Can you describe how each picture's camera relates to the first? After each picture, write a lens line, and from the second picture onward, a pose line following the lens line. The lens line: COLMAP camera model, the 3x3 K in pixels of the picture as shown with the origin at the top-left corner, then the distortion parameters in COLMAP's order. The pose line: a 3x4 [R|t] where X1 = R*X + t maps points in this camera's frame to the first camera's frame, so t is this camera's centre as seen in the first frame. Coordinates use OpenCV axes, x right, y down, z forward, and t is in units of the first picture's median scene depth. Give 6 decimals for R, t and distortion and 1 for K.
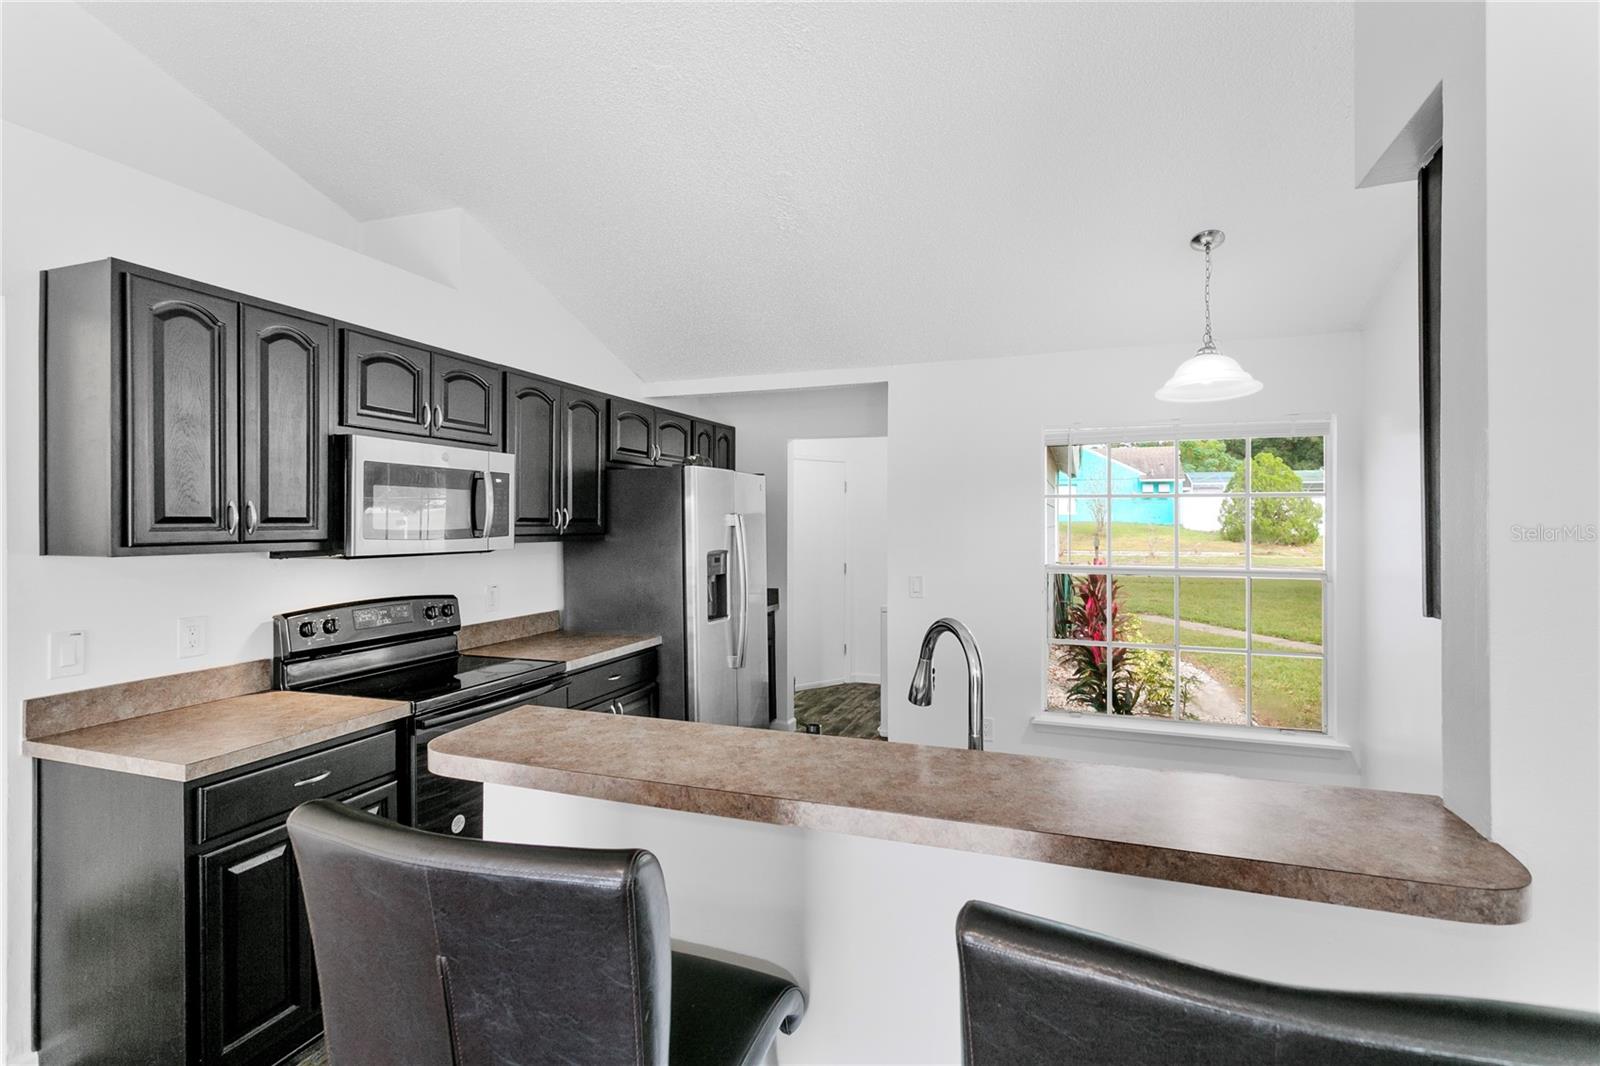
lens RADIAL K [[768.0, 0, 808.0], [0, 768.0, 526.0], [0, 0, 1]] dist [-0.013357, 0.001829]
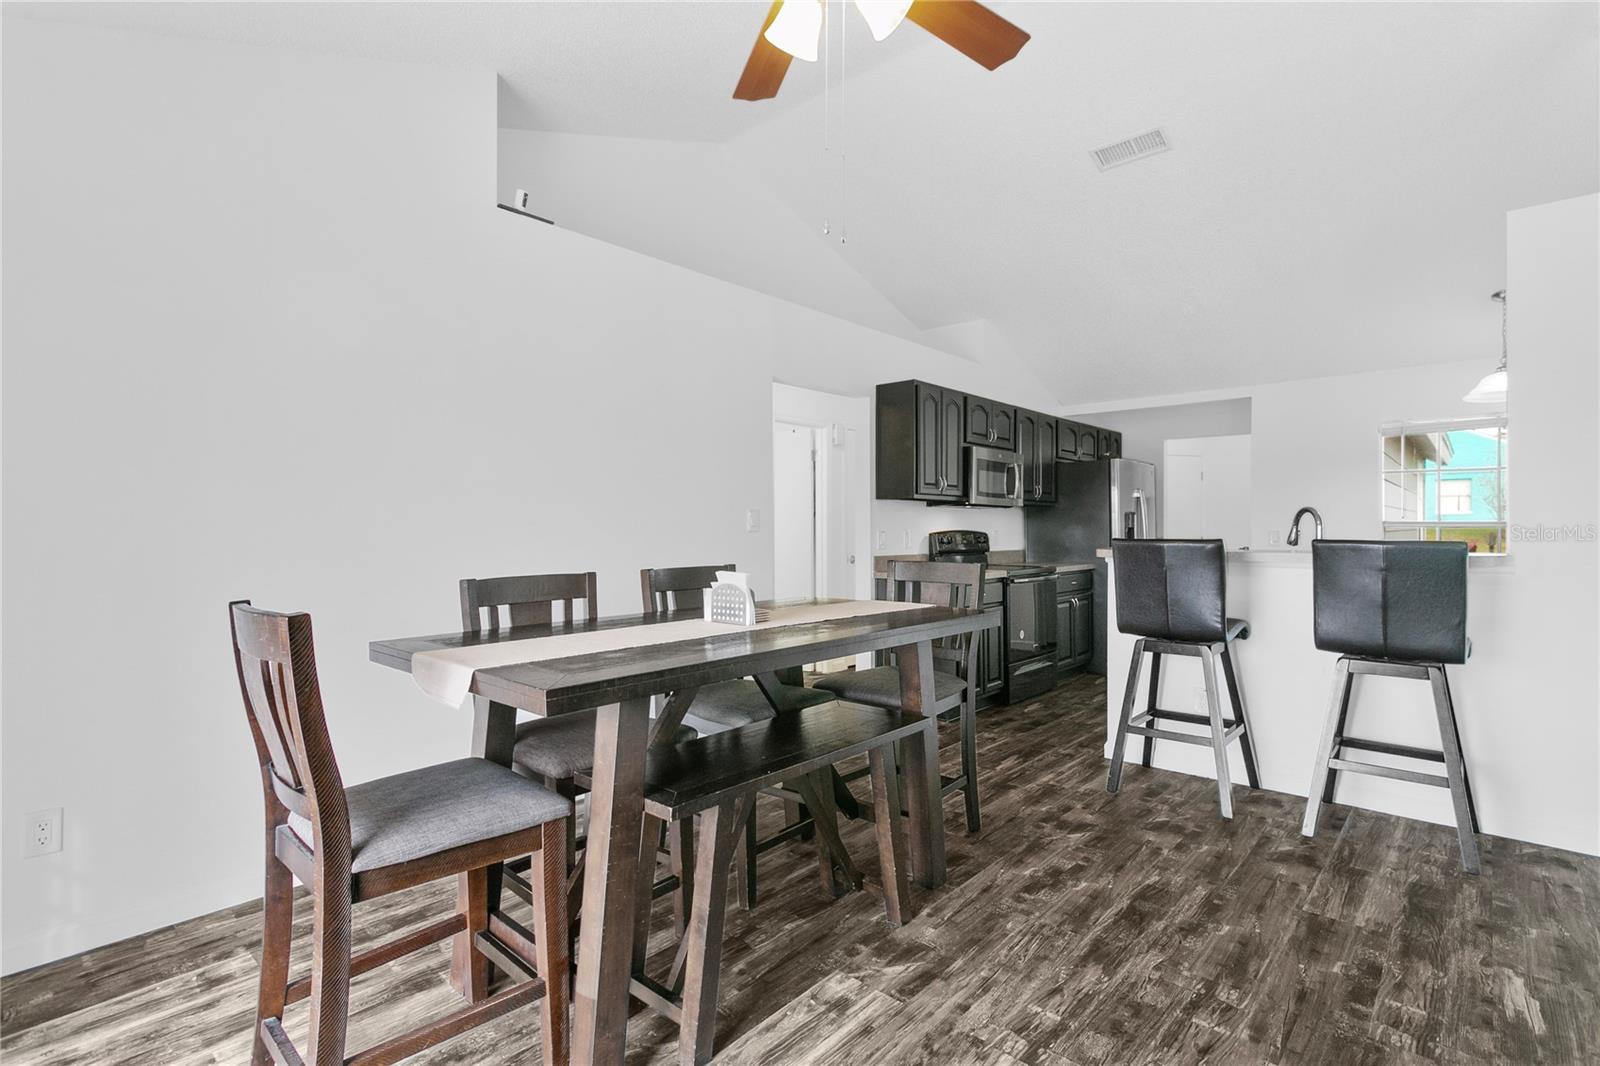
lens RADIAL K [[768.0, 0, 783.5], [0, 768.0, 536.7], [0, 0, 1]] dist [-0.013357, 0.001829]
pose [[0.918684, 0.003168, -0.394981, -0.188365], [-0.001510, 0.999989, 0.004508, 0.096627], [0.394991, -0.003545, 0.918678, -0.919352]]
